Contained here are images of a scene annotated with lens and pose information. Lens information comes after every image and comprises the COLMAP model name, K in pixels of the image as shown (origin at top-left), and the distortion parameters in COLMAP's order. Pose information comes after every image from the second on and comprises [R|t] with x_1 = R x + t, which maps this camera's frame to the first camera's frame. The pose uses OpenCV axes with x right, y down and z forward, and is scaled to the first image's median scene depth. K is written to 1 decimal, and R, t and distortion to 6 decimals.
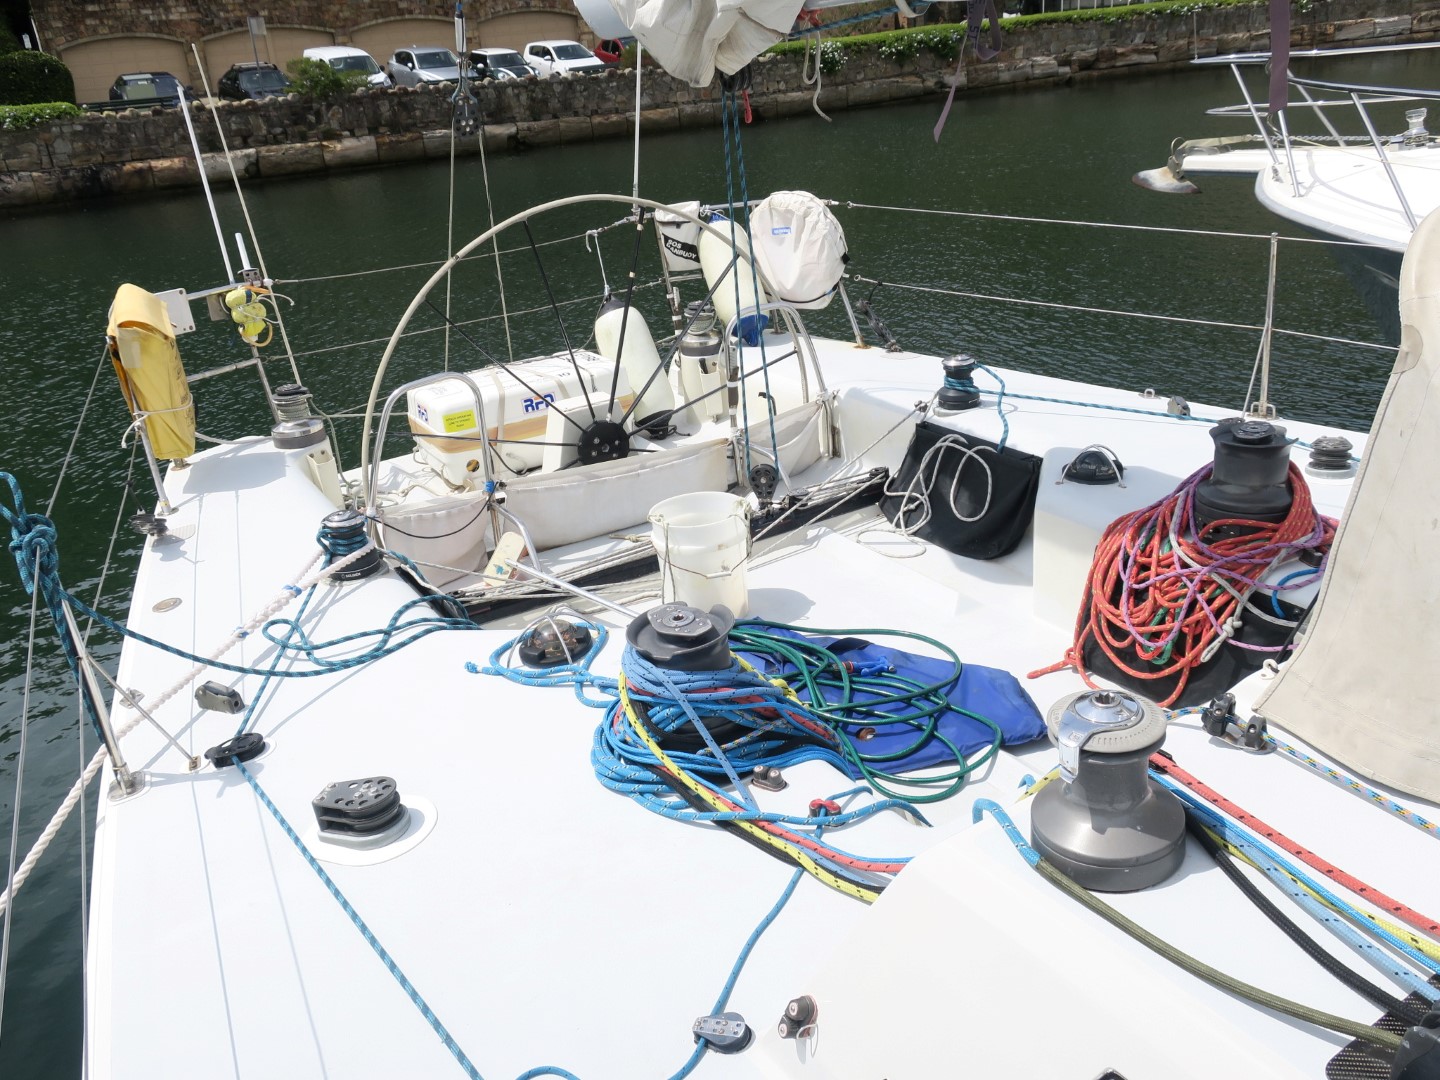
lens RADIAL K [[1252.5, 0, 720.0], [0, 1252.5, 540.0], [0, 0, 1]] dist [-0.017480, 0.010726]
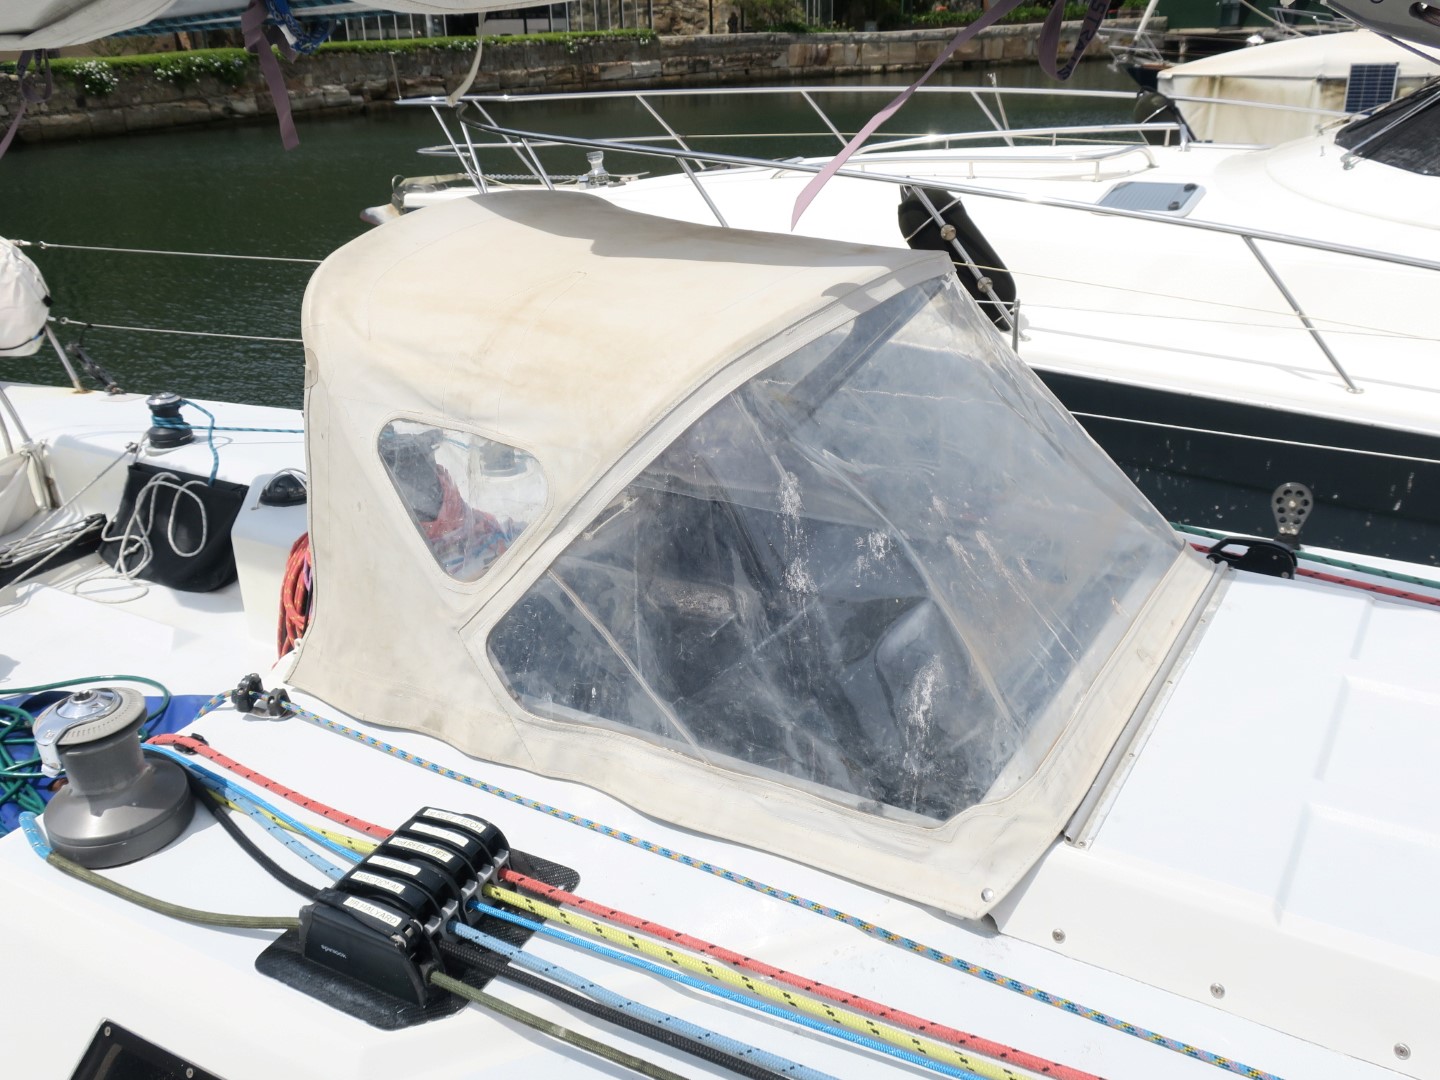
lens RADIAL K [[1252.5, 0, 720.0], [0, 1252.5, 540.0], [0, 0, 1]] dist [-0.017480, 0.010726]
pose [[0.871923, -0.131280, 0.471716, 0.082779], [0.140621, 0.989941, 0.015580, 0.013822], [-0.469017, 0.052748, 0.881613, -0.074924]]
